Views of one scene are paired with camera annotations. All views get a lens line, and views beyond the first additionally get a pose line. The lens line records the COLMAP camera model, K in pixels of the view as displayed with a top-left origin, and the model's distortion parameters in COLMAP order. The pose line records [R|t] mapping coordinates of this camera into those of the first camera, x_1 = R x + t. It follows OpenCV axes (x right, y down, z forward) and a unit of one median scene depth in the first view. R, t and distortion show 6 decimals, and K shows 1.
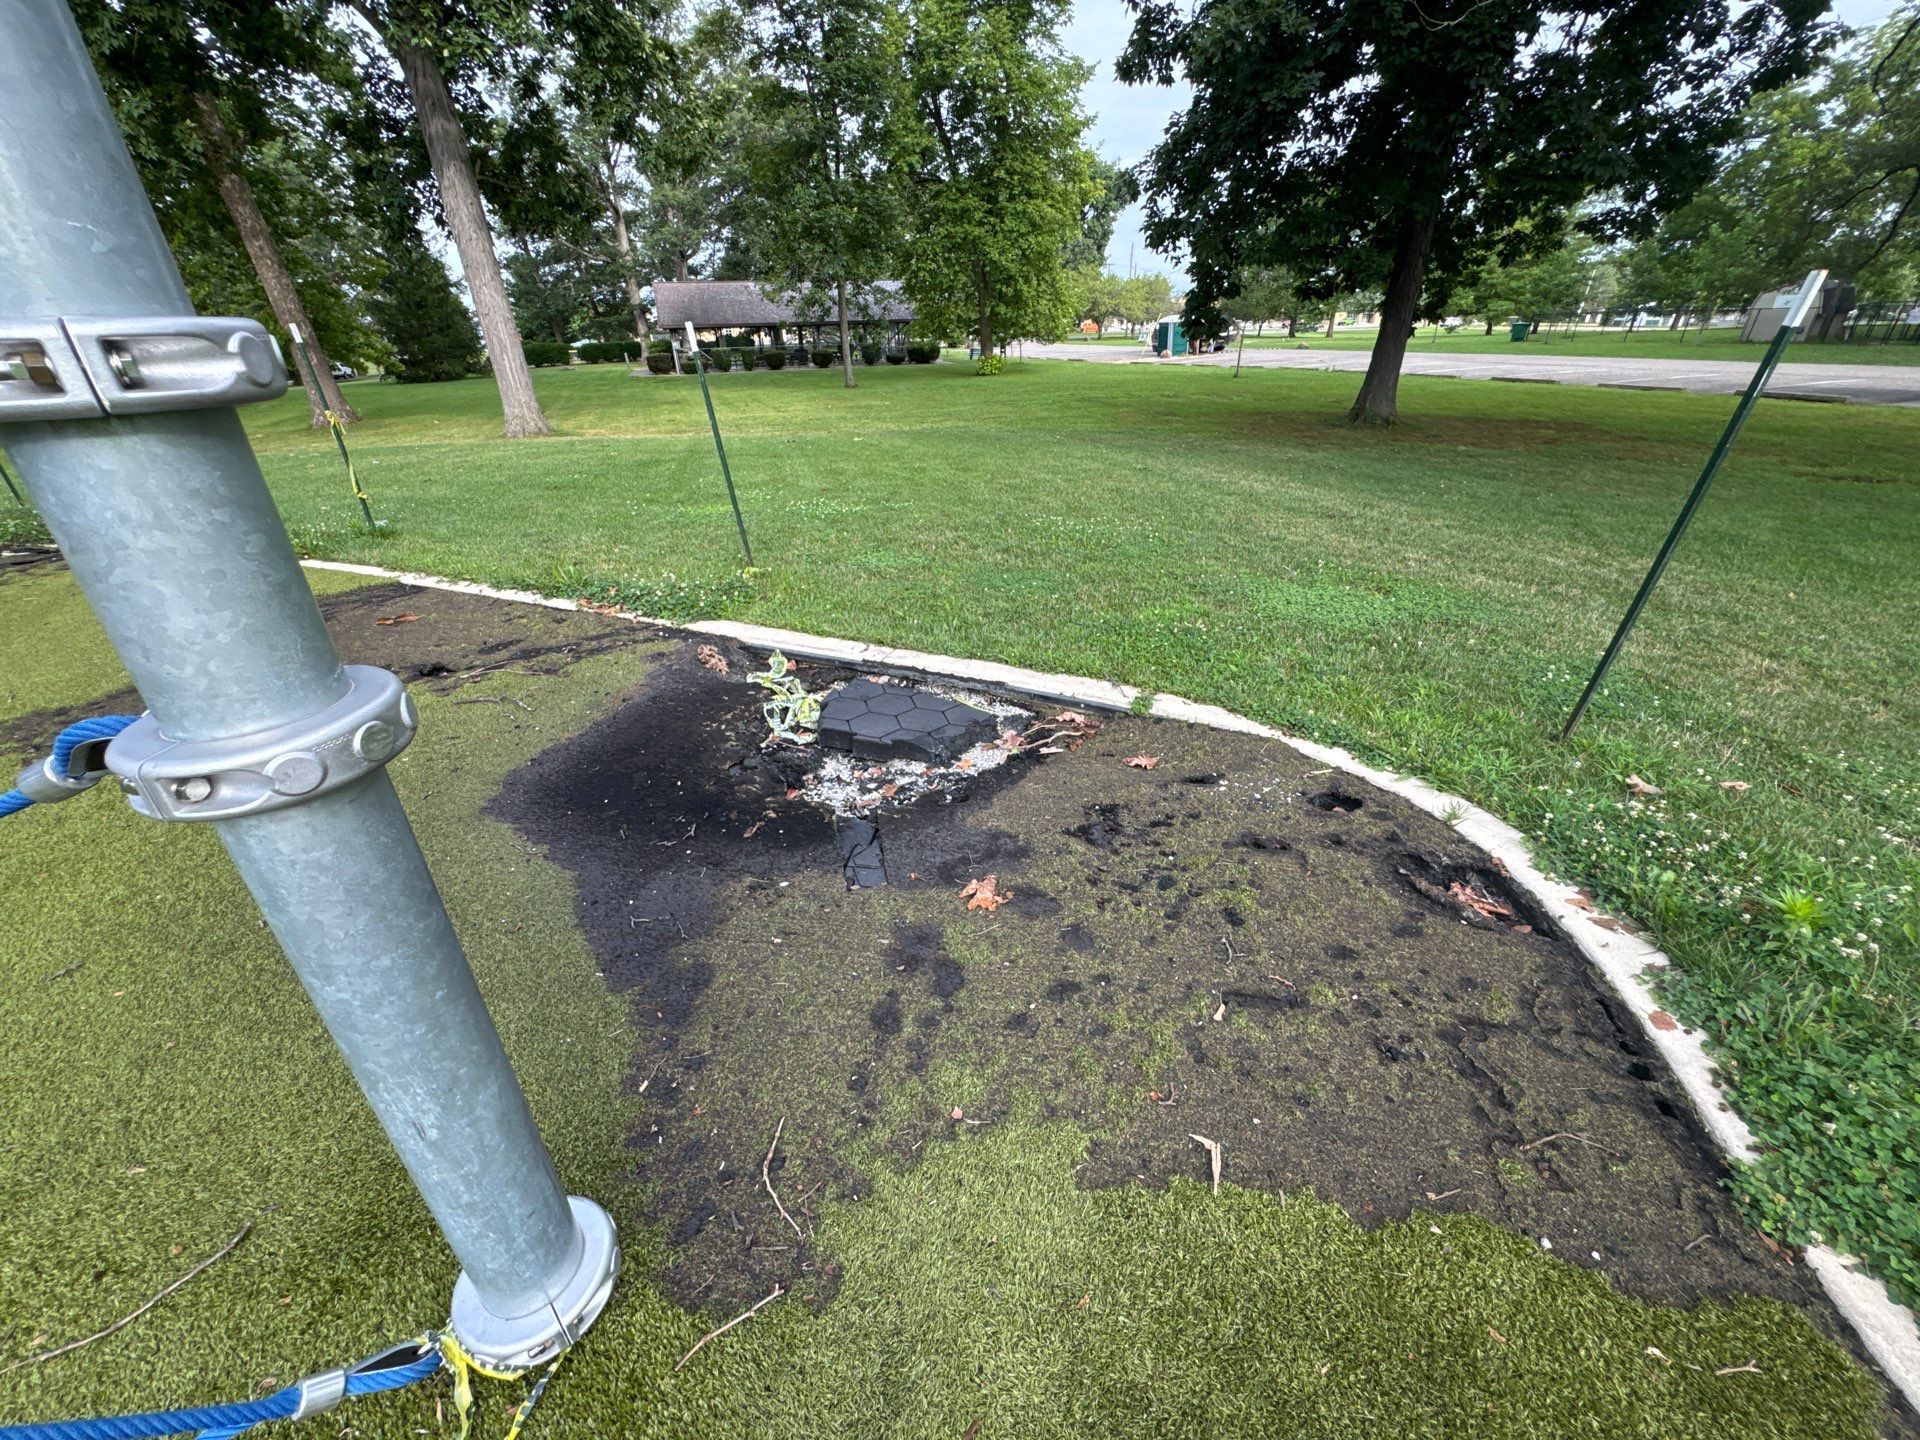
lens RADIAL K [[762.7, 0, 961.6], [0, 762.7, 716.7], [0, 0, 1]] dist [-0.004357, 0.000134]
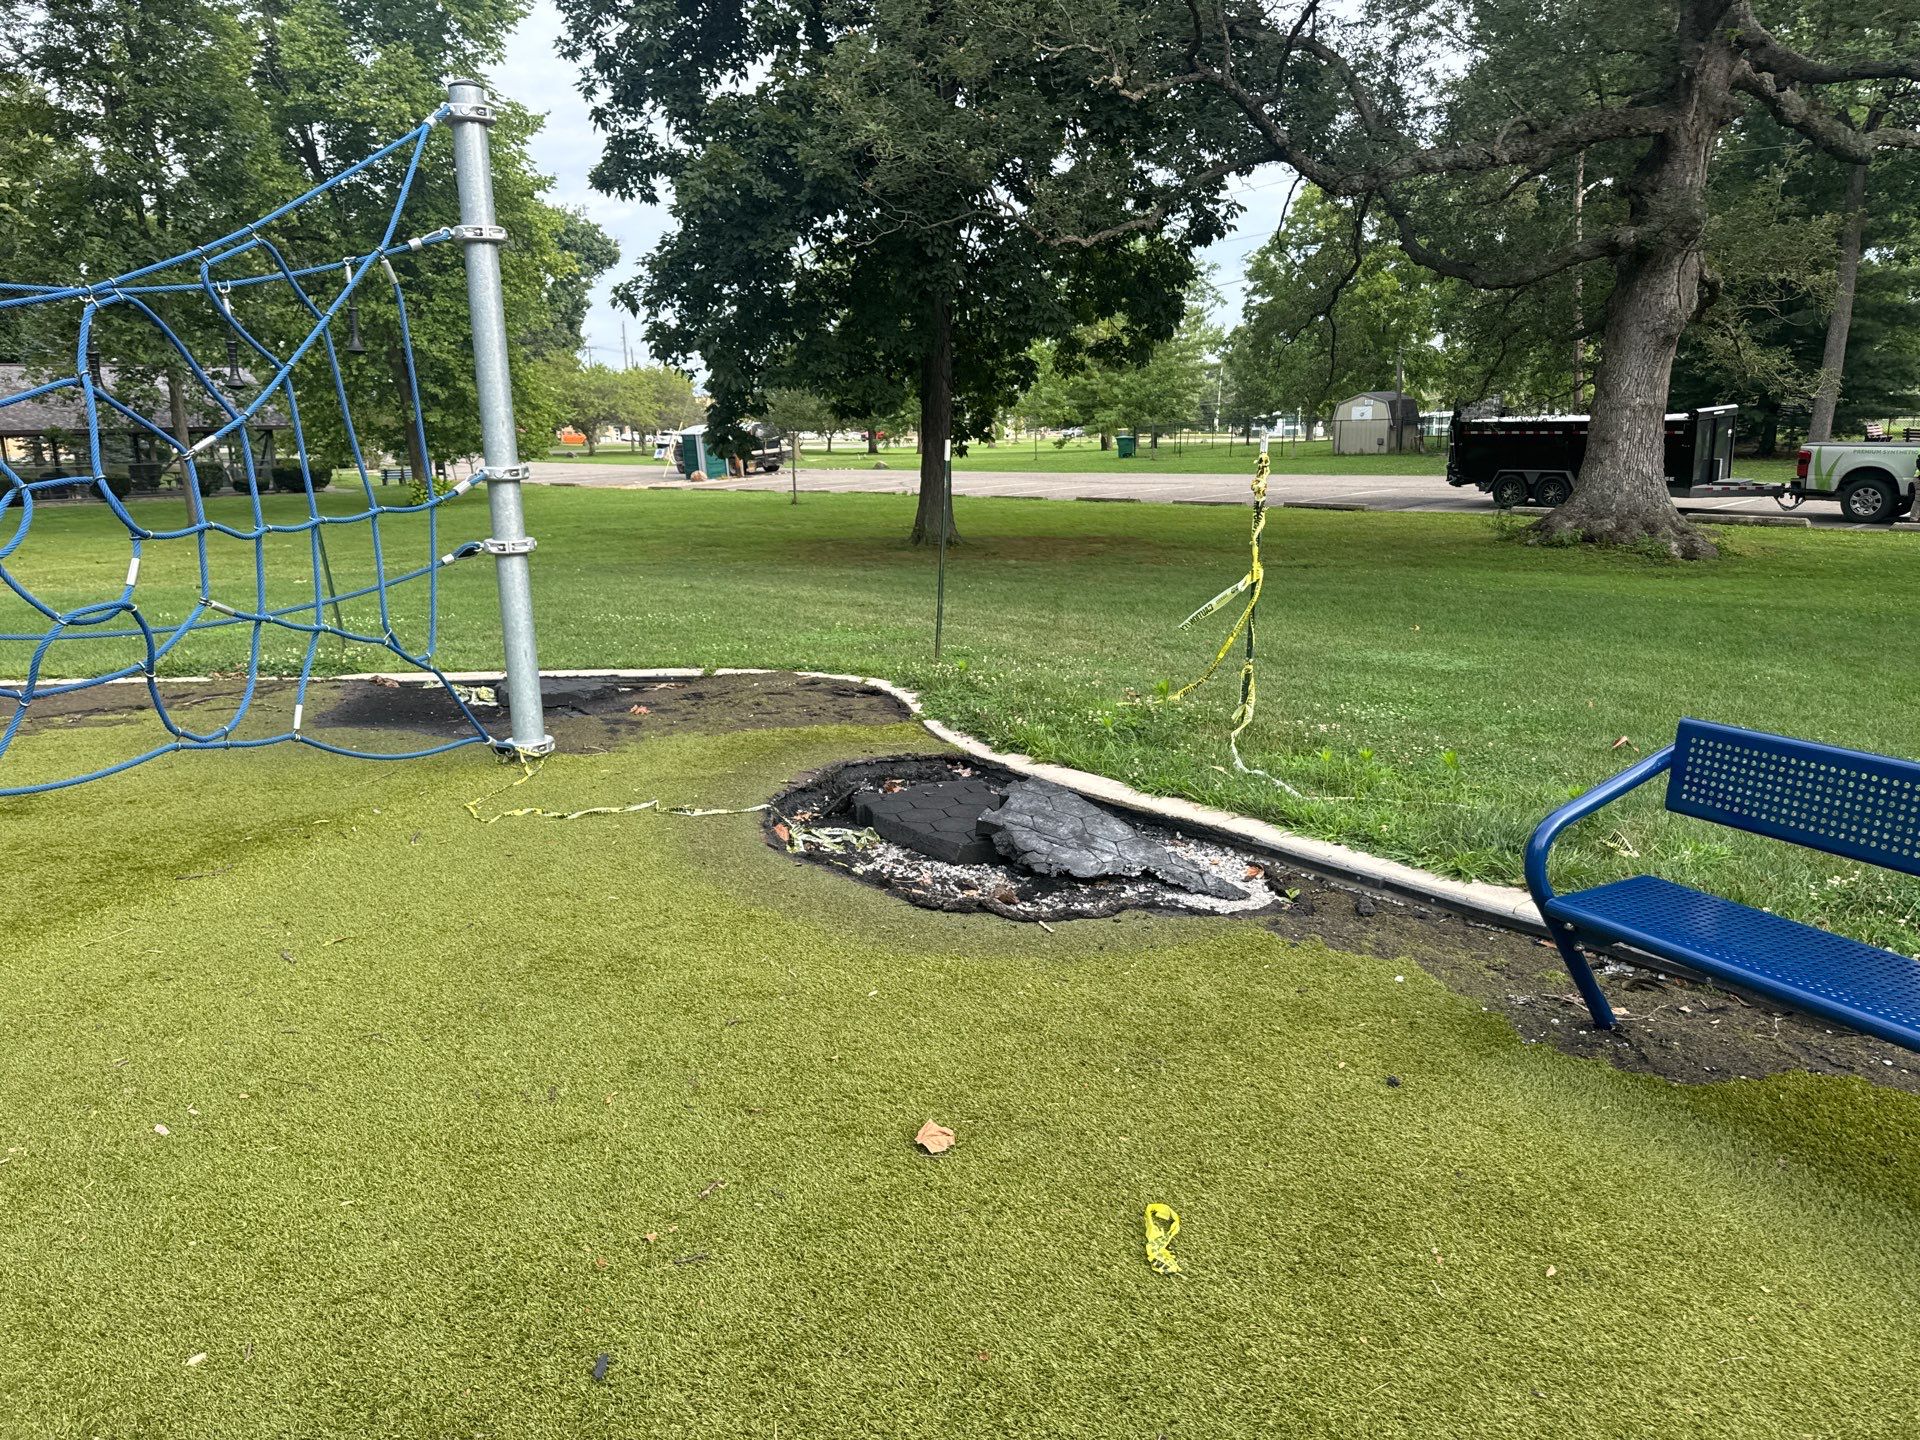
lens RADIAL K [[1336.0, 0, 965.9], [0, 1336.0, 707.8], [0, 0, 1]] dist [0.088097, -0.094615]
pose [[0.908800, -0.080409, 0.409411, -0.038200], [0.188405, 0.954603, -0.230730, 0.073664], [-0.372273, 0.286823, 0.882692, -0.152685]]
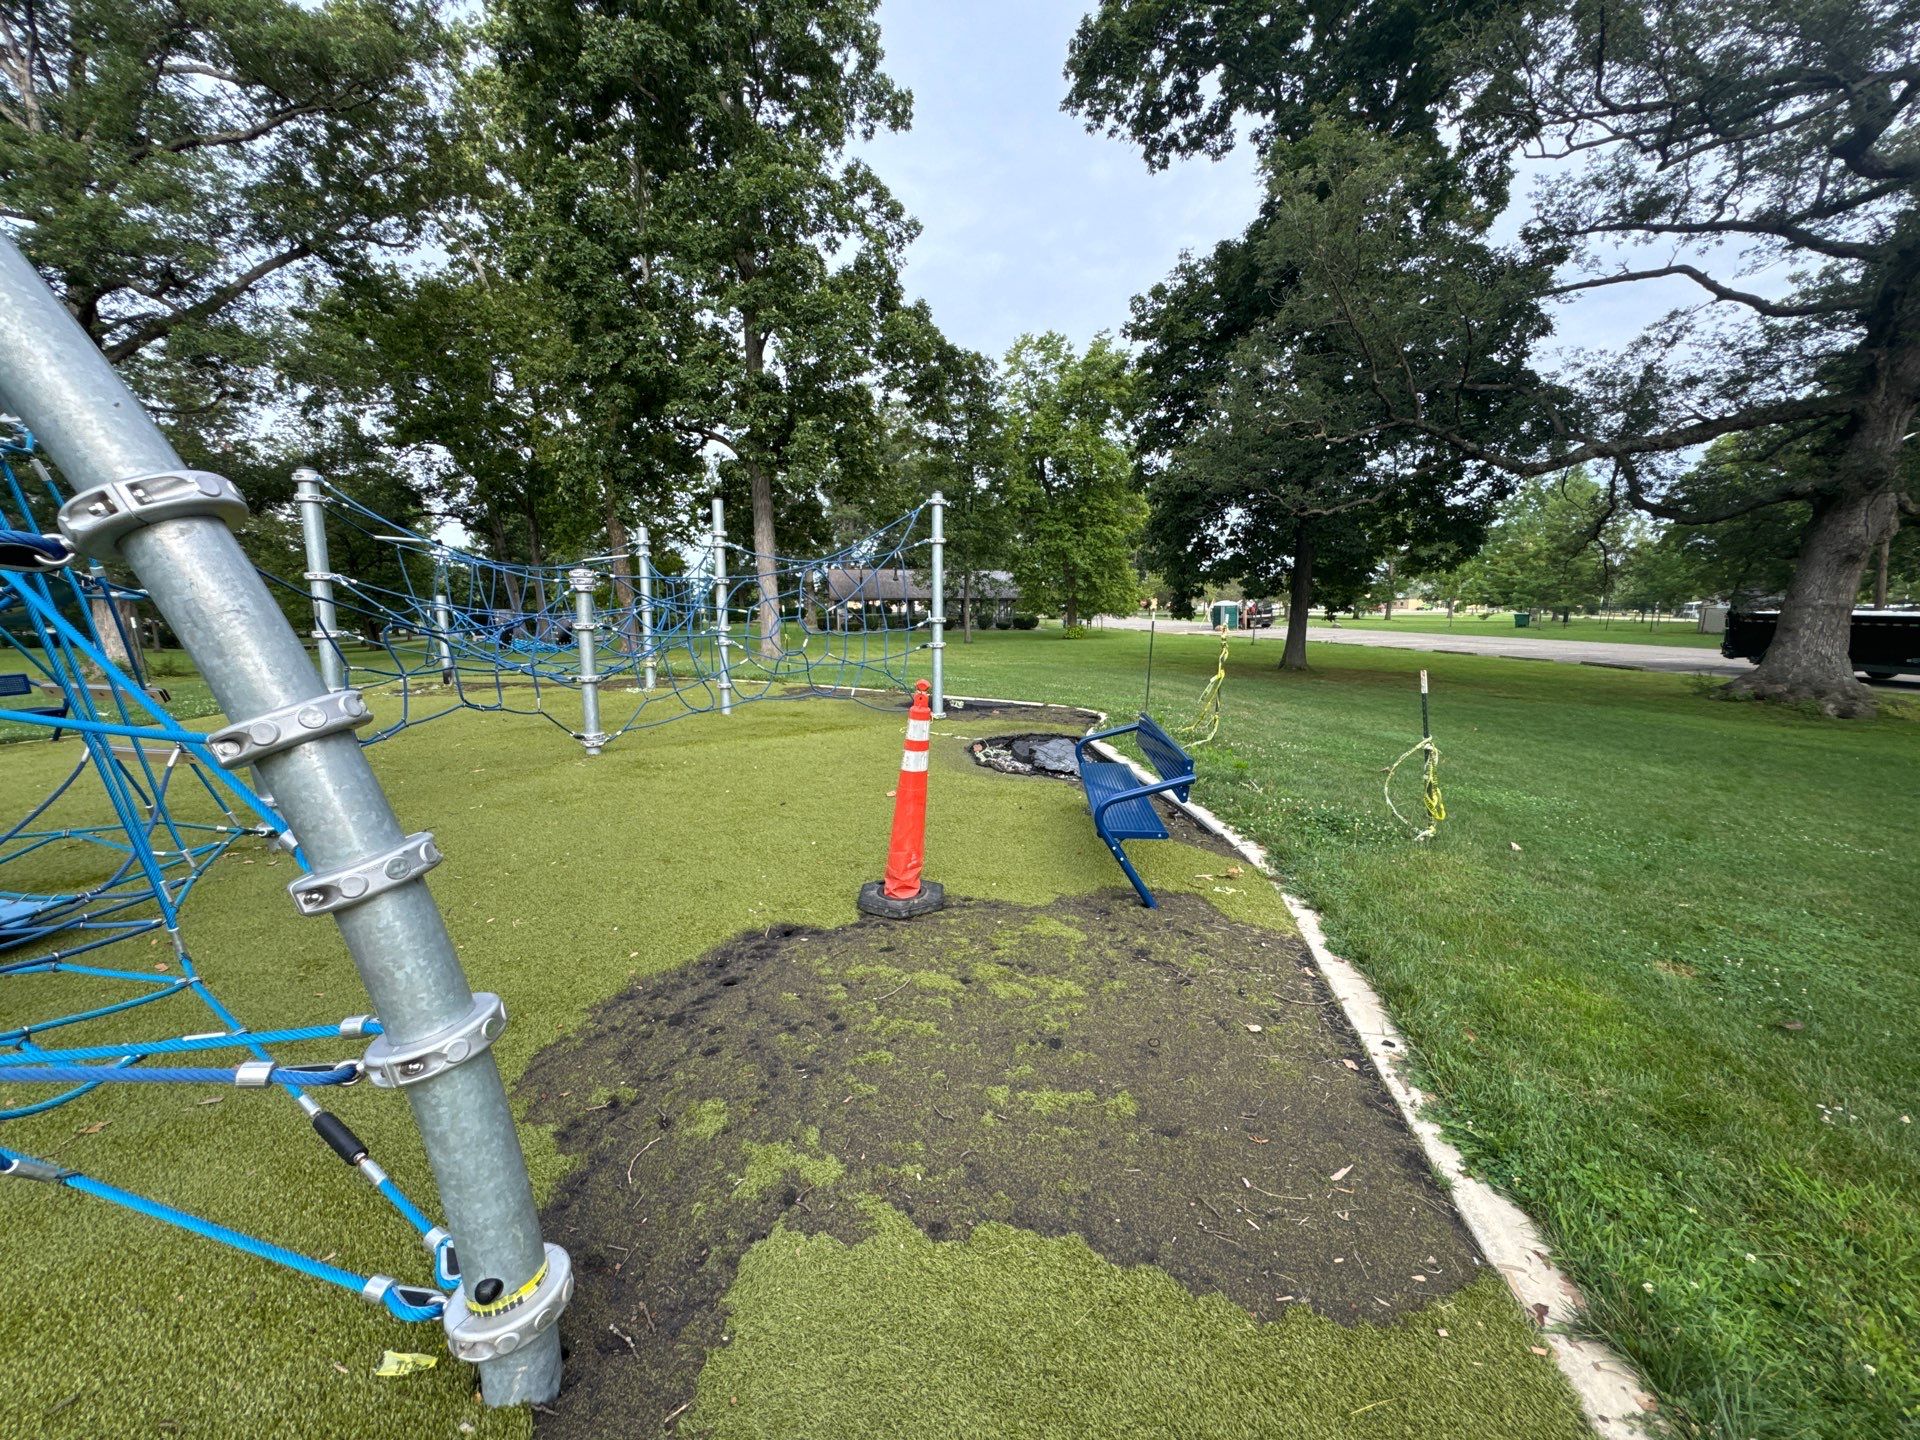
lens RADIAL K [[766.2, 0, 958.2], [0, 766.2, 717.0], [0, 0, 1]] dist [-0.000848, -0.000815]
pose [[0.989688, 0.046611, -0.135447, 0.027892], [-0.087025, 0.946718, -0.310083, 0.114804], [0.113777, 0.318673, 0.941011, -0.240443]]
